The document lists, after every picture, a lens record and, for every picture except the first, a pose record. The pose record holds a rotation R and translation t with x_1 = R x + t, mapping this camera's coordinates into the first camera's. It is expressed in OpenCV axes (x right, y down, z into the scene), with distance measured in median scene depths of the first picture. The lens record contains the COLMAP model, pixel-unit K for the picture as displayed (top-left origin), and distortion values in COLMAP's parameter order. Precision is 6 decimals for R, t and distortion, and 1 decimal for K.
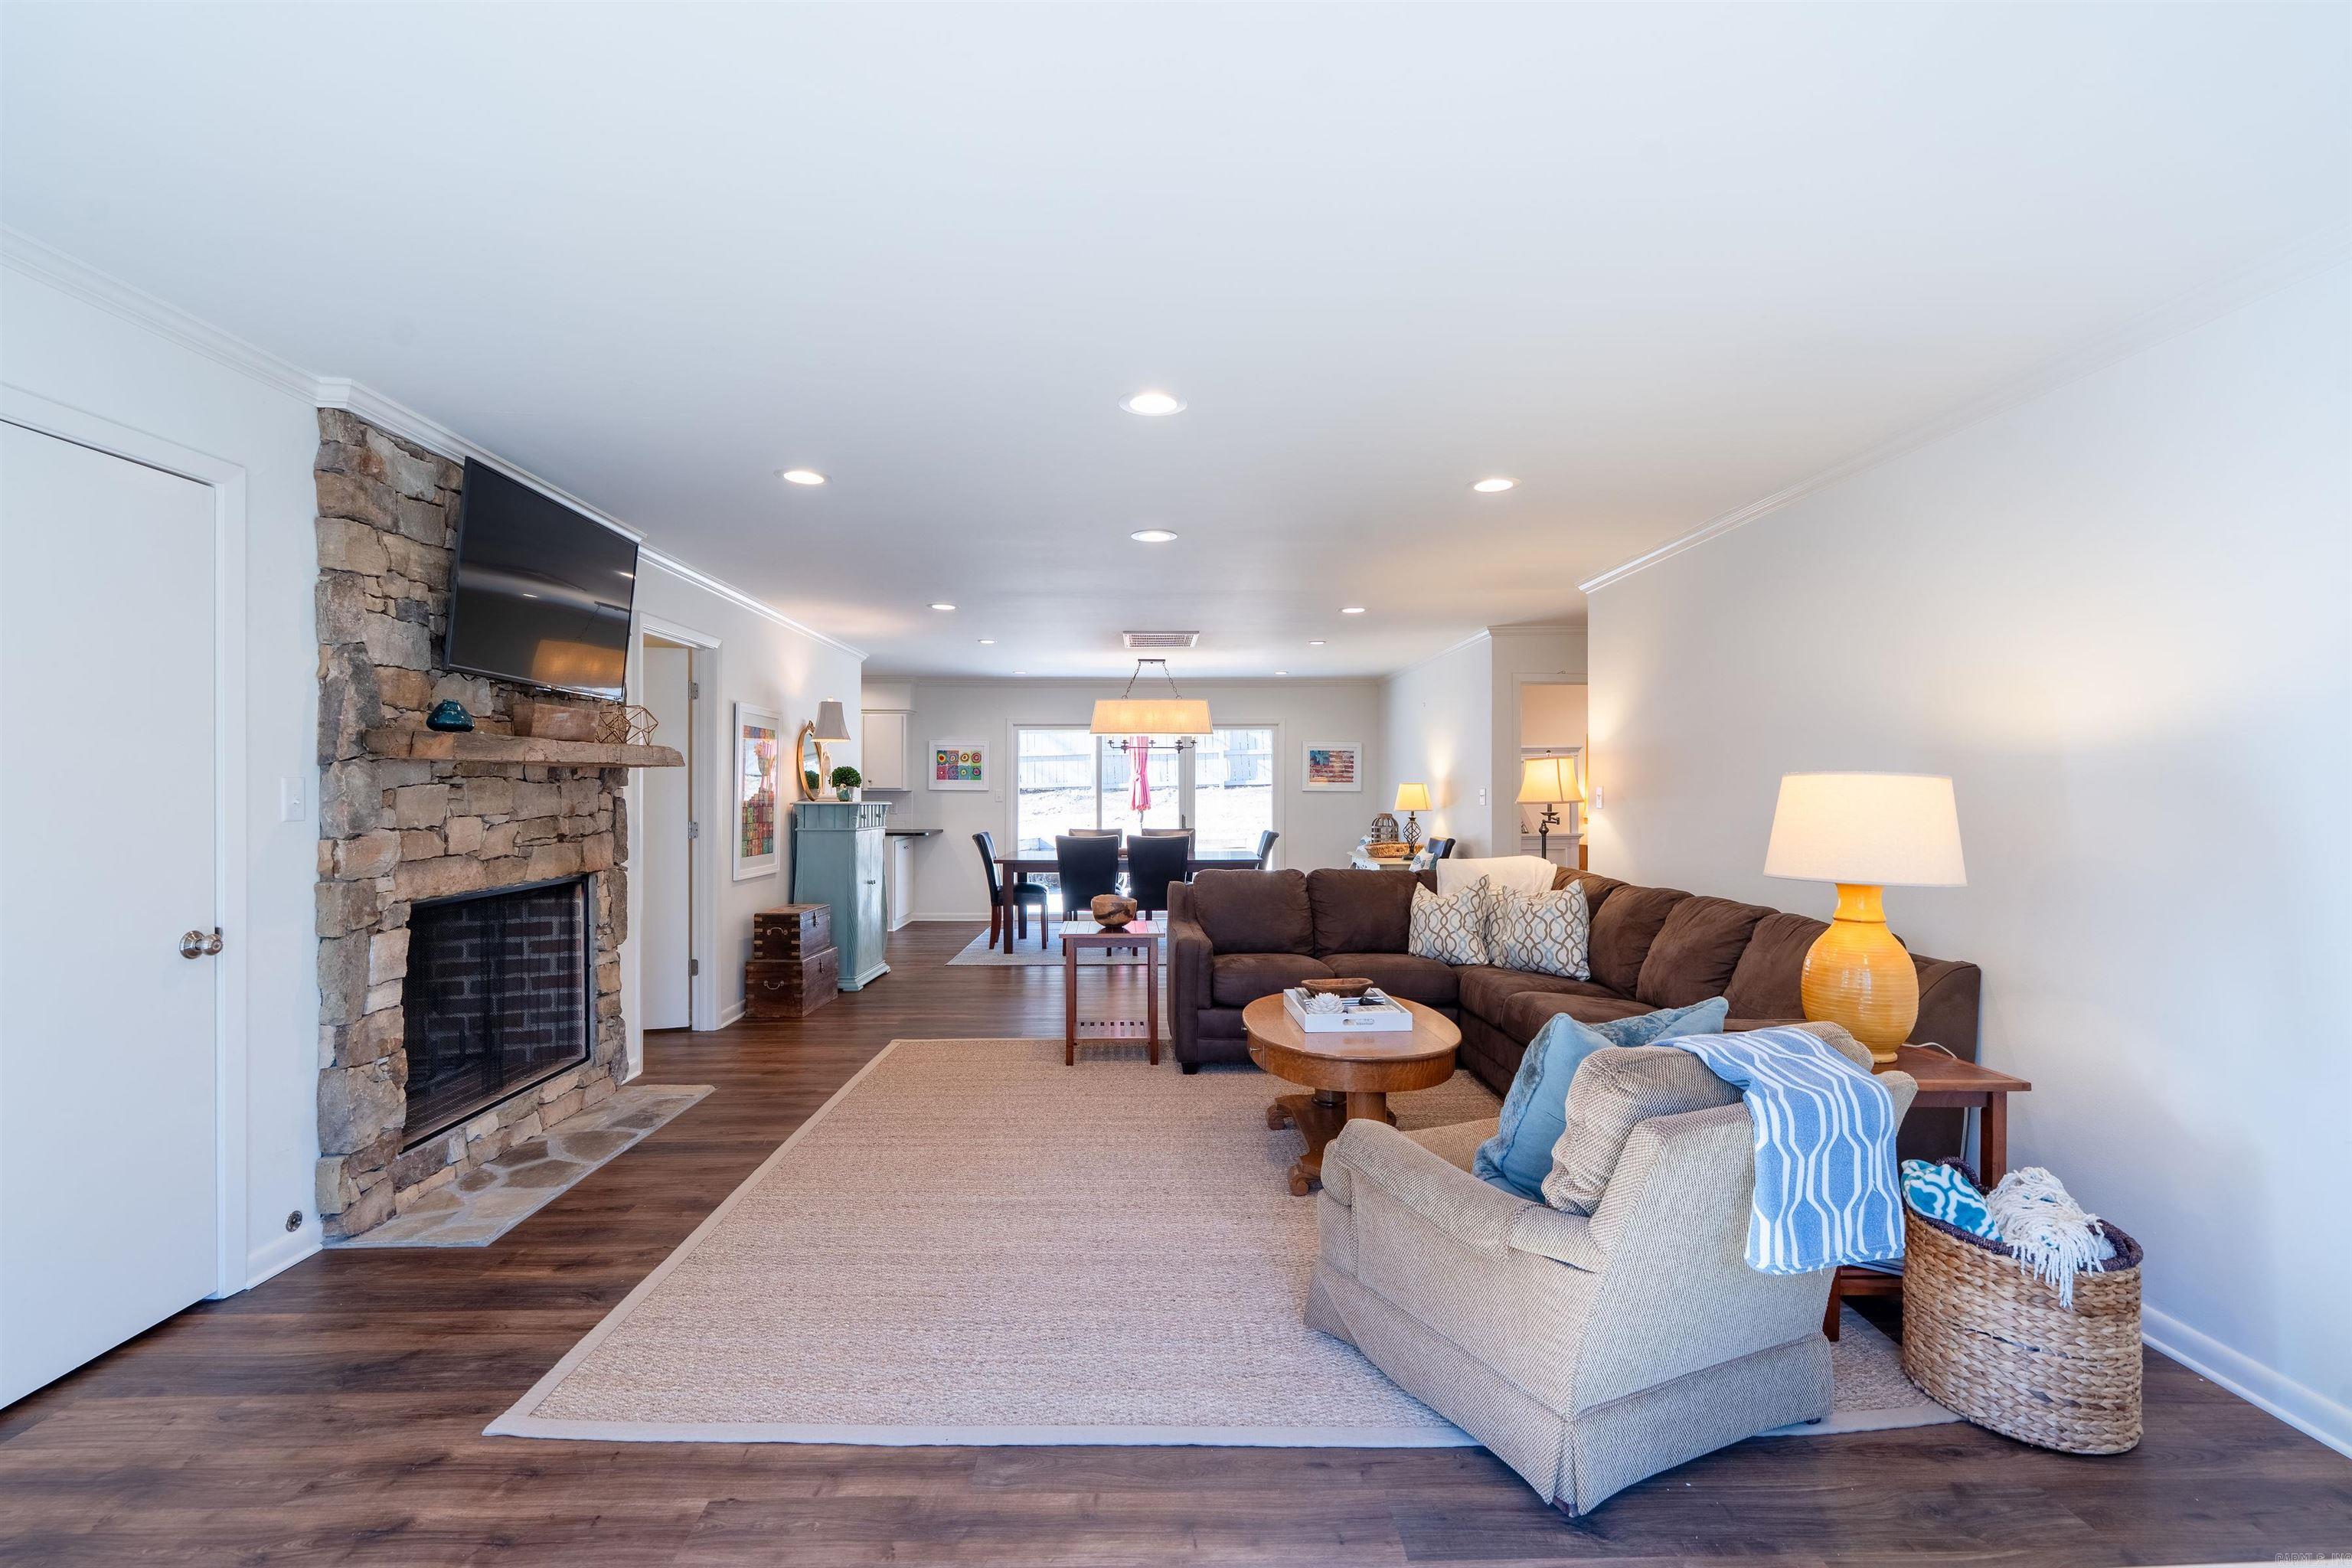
lens RADIAL K [[1052.5, 0, 1161.7], [0, 1052.5, 786.0], [0, 0, 1]] dist [-0.007154, 0.002506]
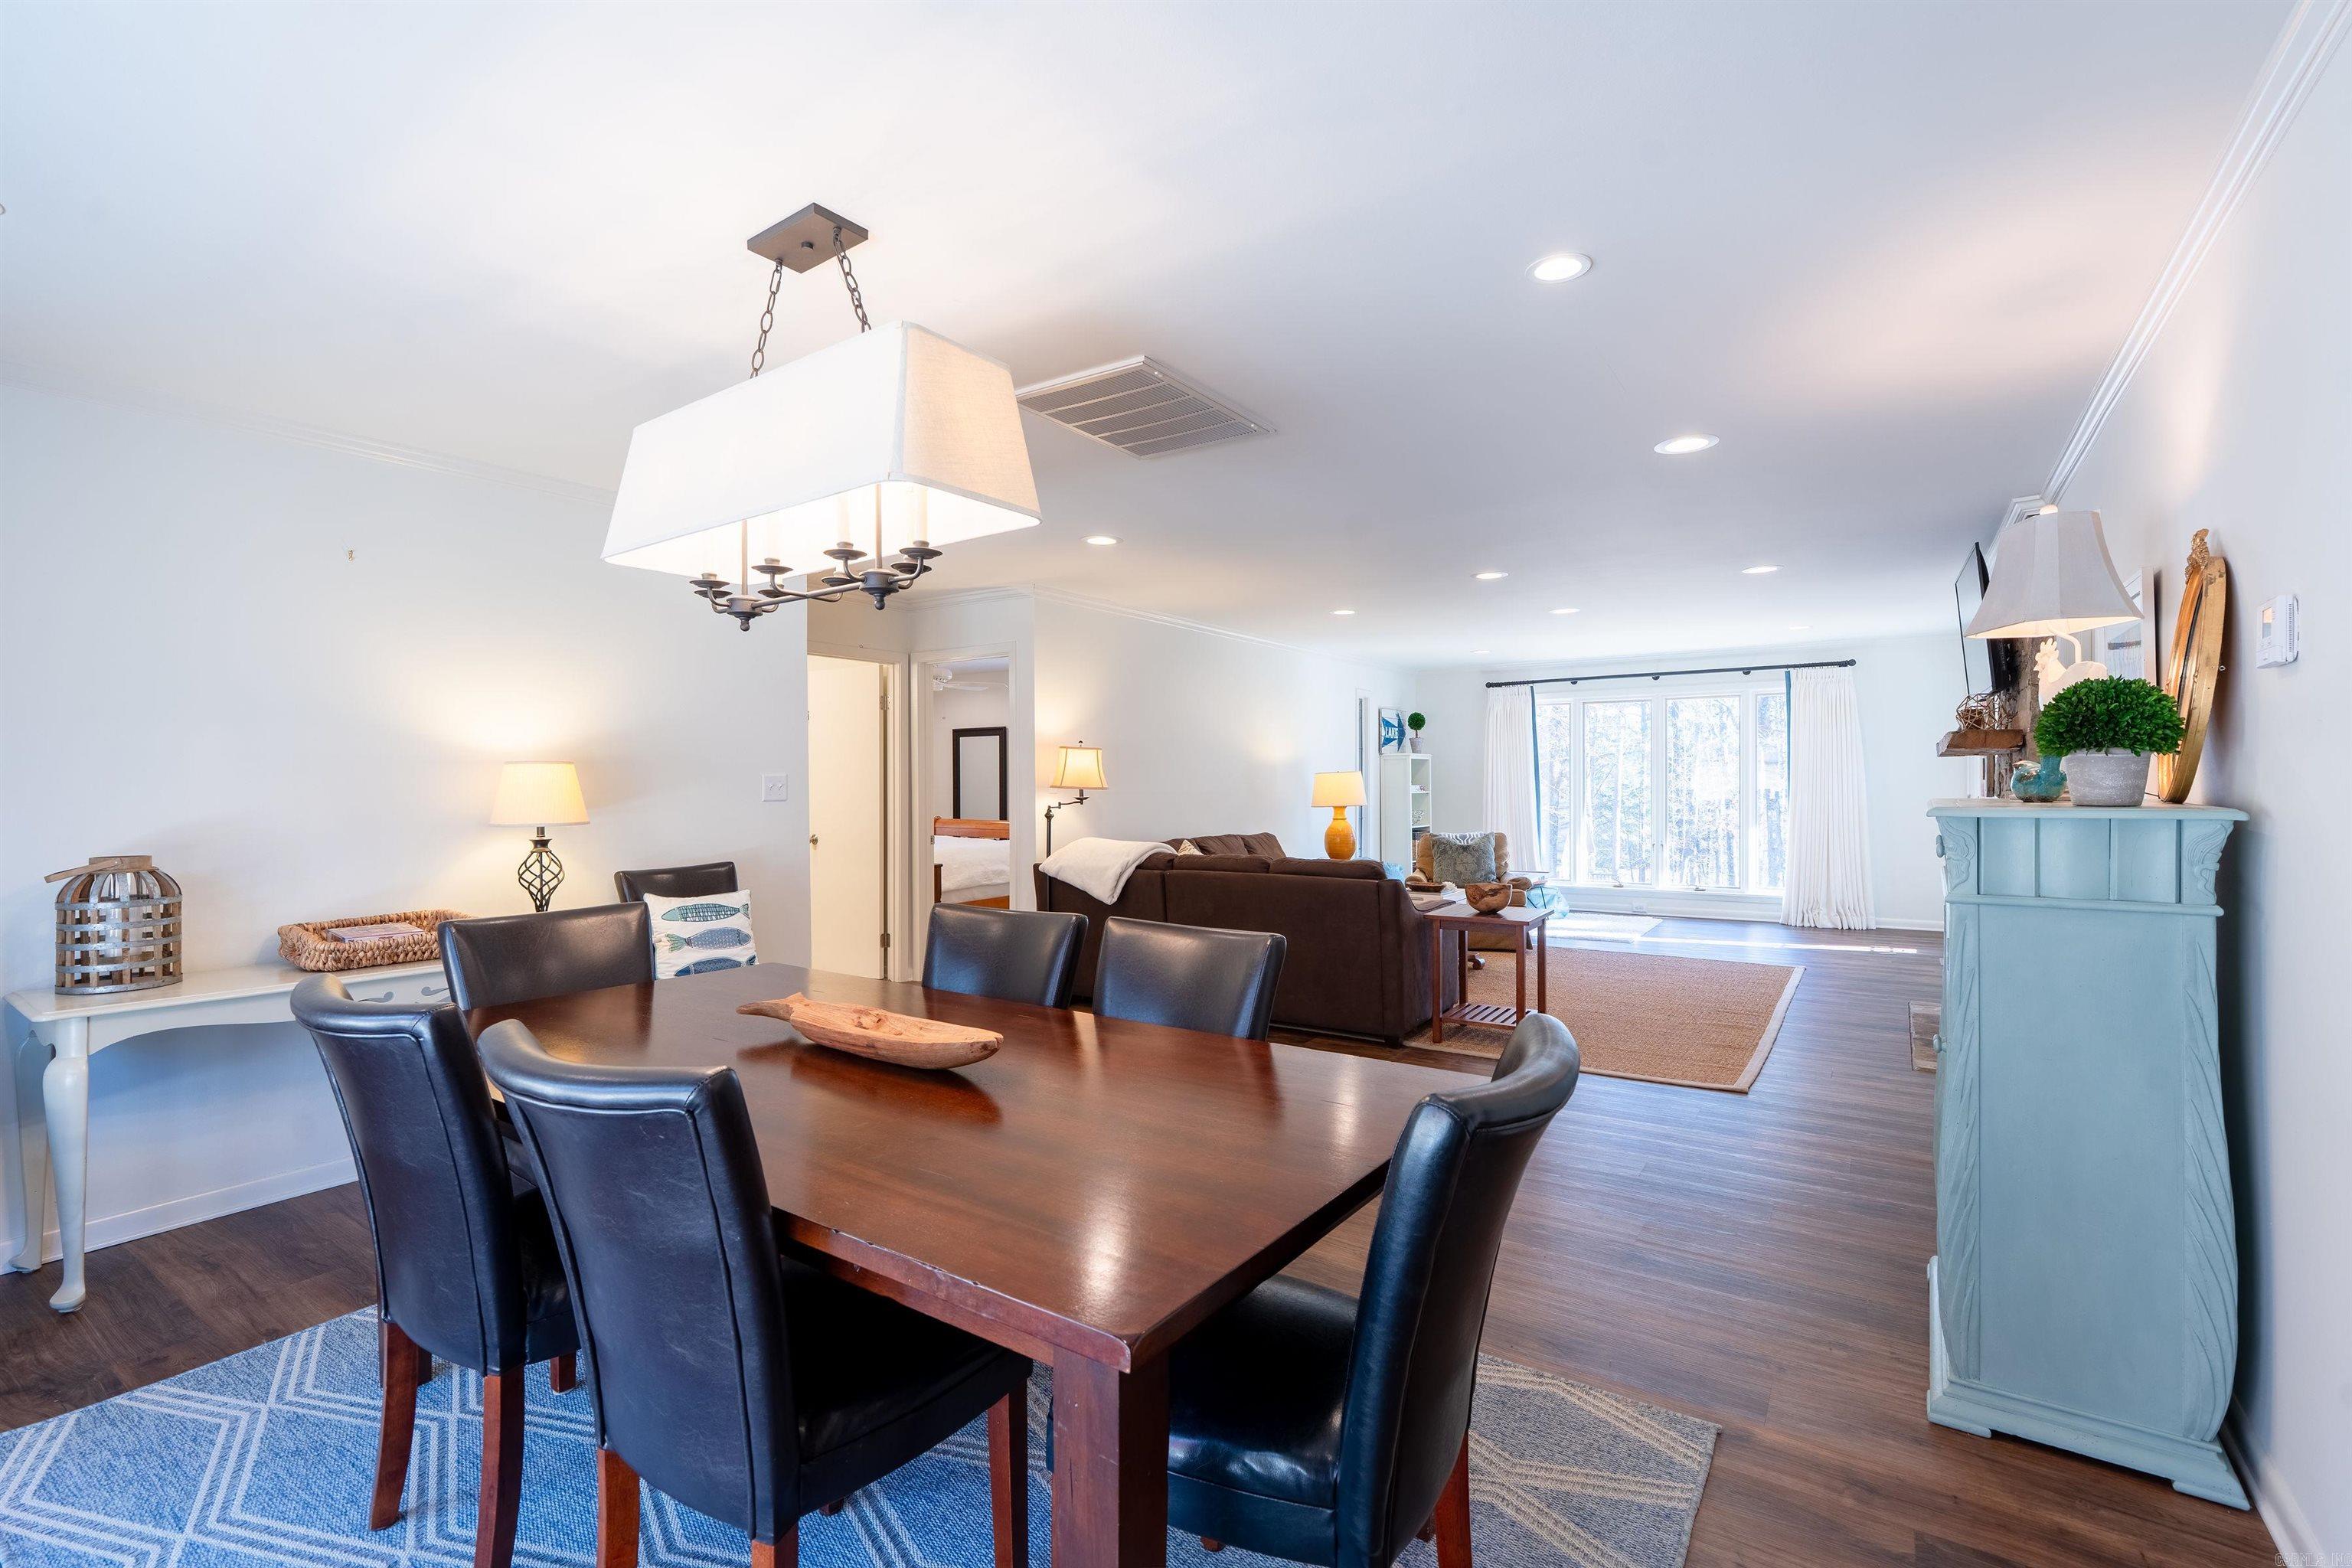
lens RADIAL K [[1052.5, 0, 1177.4], [0, 1052.5, 790.7], [0, 0, 1]] dist [-0.007154, 0.002506]
pose [[-0.816538, -0.002791, 0.577285, -0.531827], [0.002185, 0.999966, 0.007924, 0.014631], [-0.577287, 0.007732, -0.816505, 2.762626]]
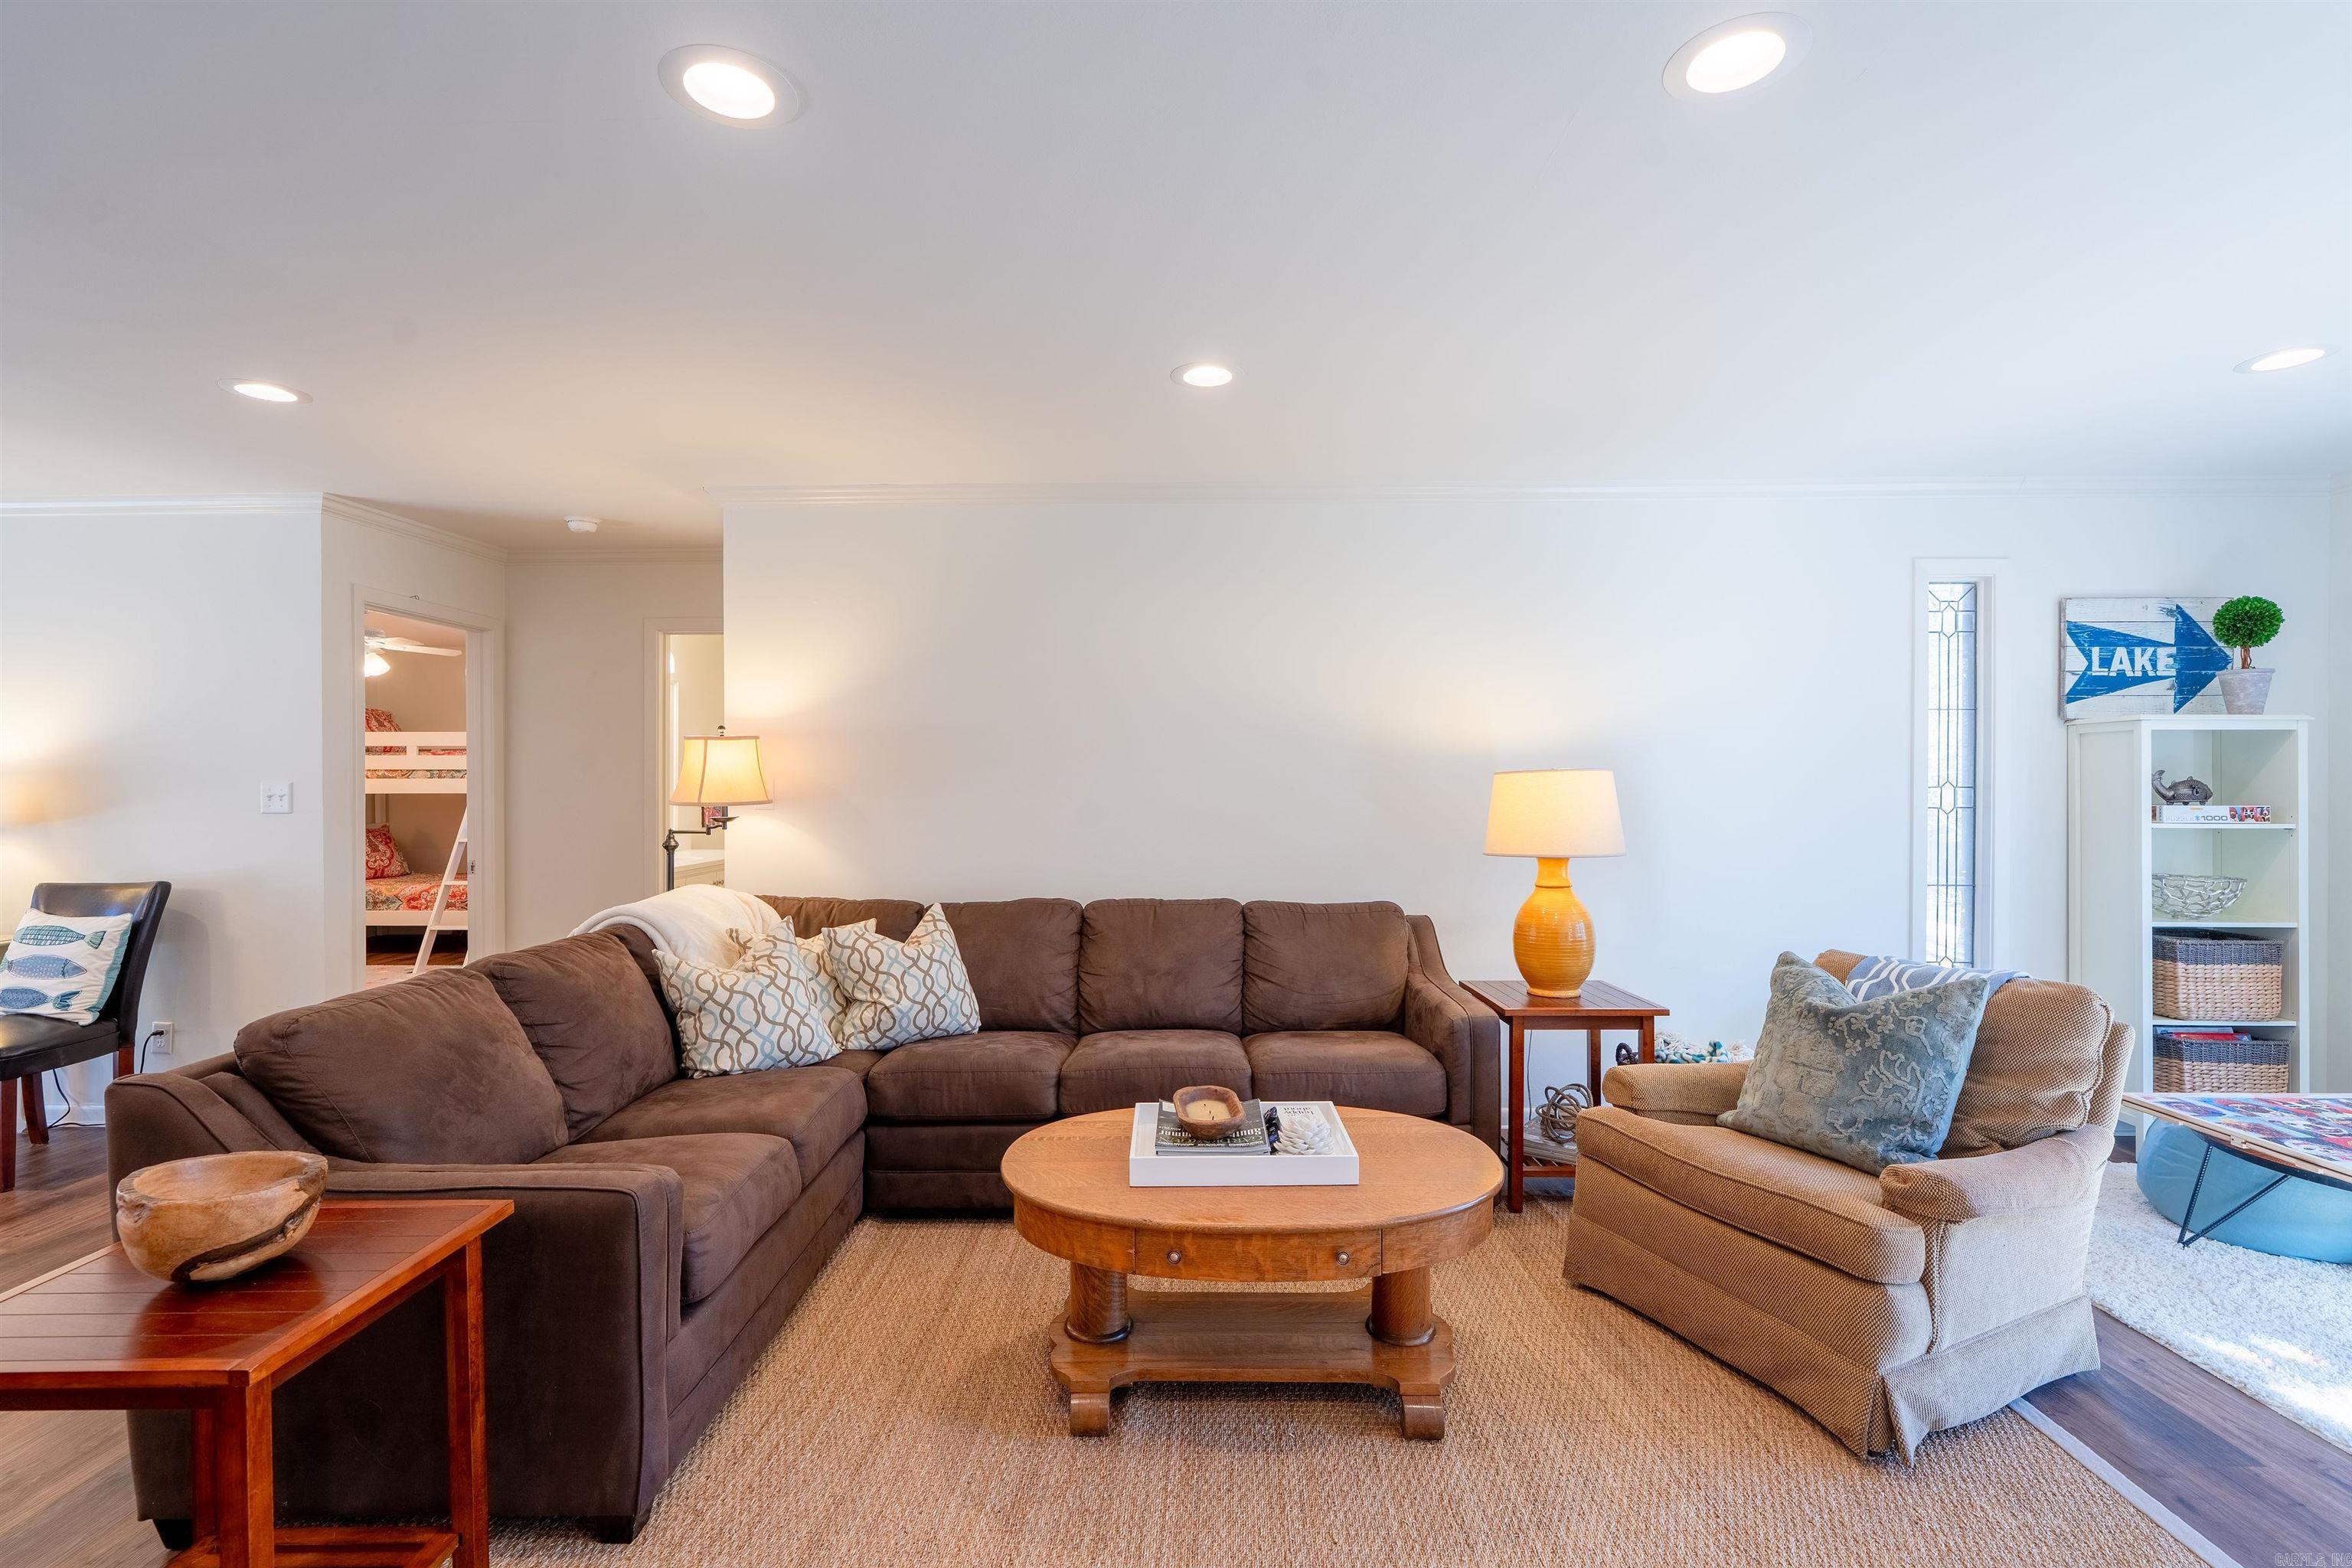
lens RADIAL K [[1052.5, 0, 1171.2], [0, 1052.5, 795.5], [0, 0, 1]] dist [-0.007154, 0.002506]
pose [[0.039774, -0.016875, 0.999066, -0.443036], [-0.000604, 0.999857, 0.016912, -0.001654], [-0.999209, -0.001276, 0.039758, 1.017858]]
